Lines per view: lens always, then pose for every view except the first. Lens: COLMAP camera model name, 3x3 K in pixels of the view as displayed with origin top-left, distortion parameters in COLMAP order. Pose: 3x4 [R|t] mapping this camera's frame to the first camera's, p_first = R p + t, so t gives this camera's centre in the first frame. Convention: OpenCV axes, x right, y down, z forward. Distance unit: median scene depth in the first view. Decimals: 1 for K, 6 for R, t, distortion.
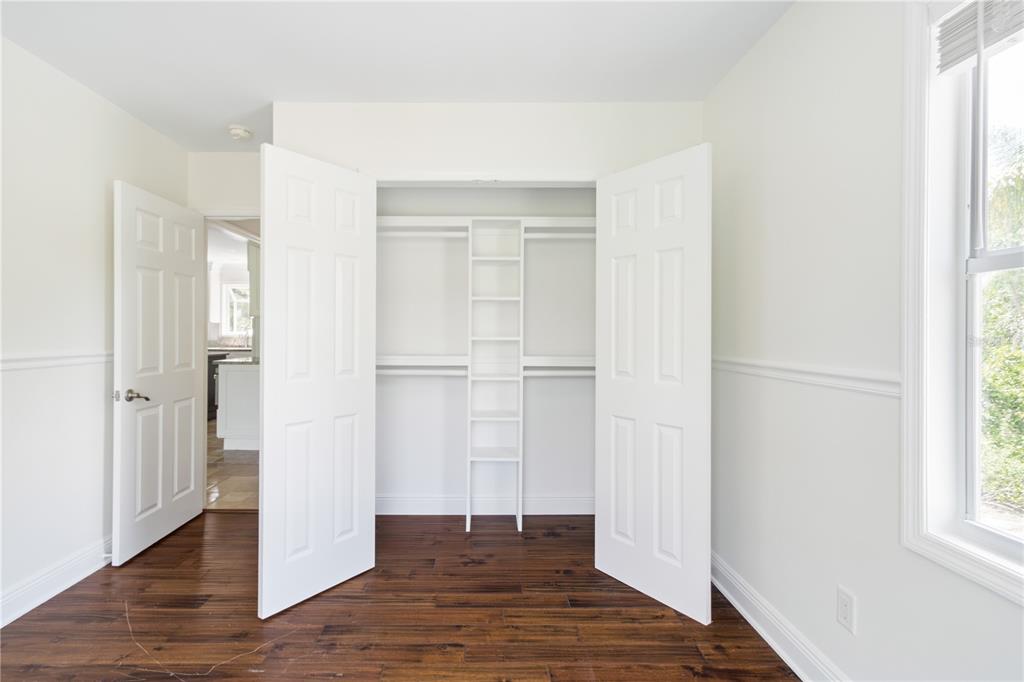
lens RADIAL K [[477.9, 0, 506.5], [0, 477.9, 328.2], [0, 0, 1]] dist [0.010222, -0.000941]
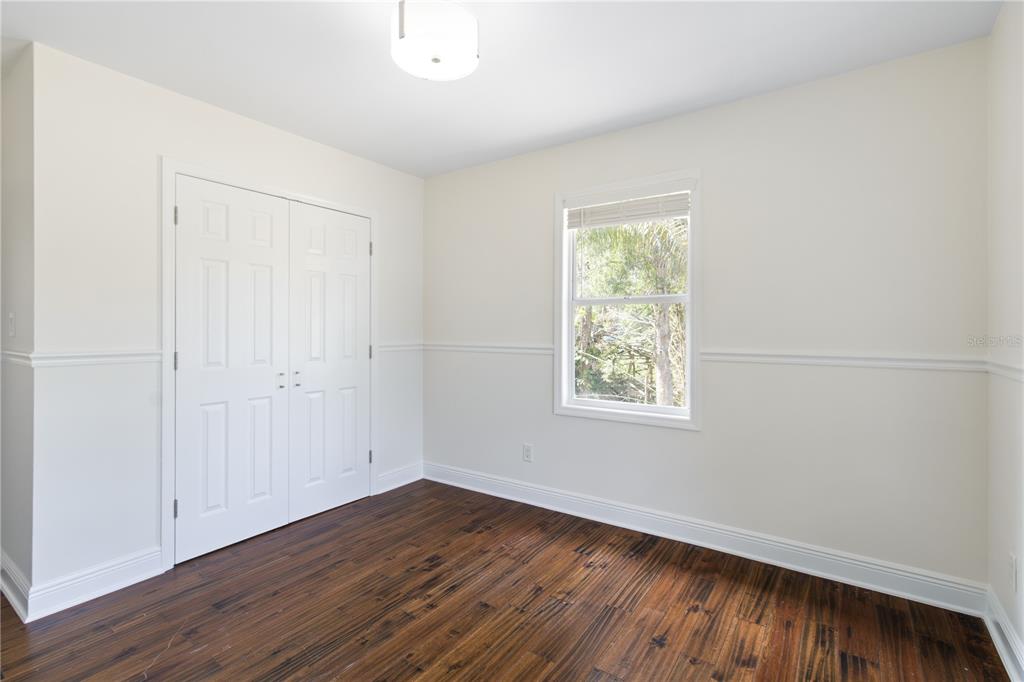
lens RADIAL K [[477.9, 0, 506.2], [0, 477.9, 333.2], [0, 0, 1]] dist [0.010222, -0.000941]
pose [[0.567127, -0.006056, 0.823608, -0.944332], [-0.008611, 0.999875, 0.013281, 0.002275], [-0.823585, -0.014625, 0.567004, -0.131920]]
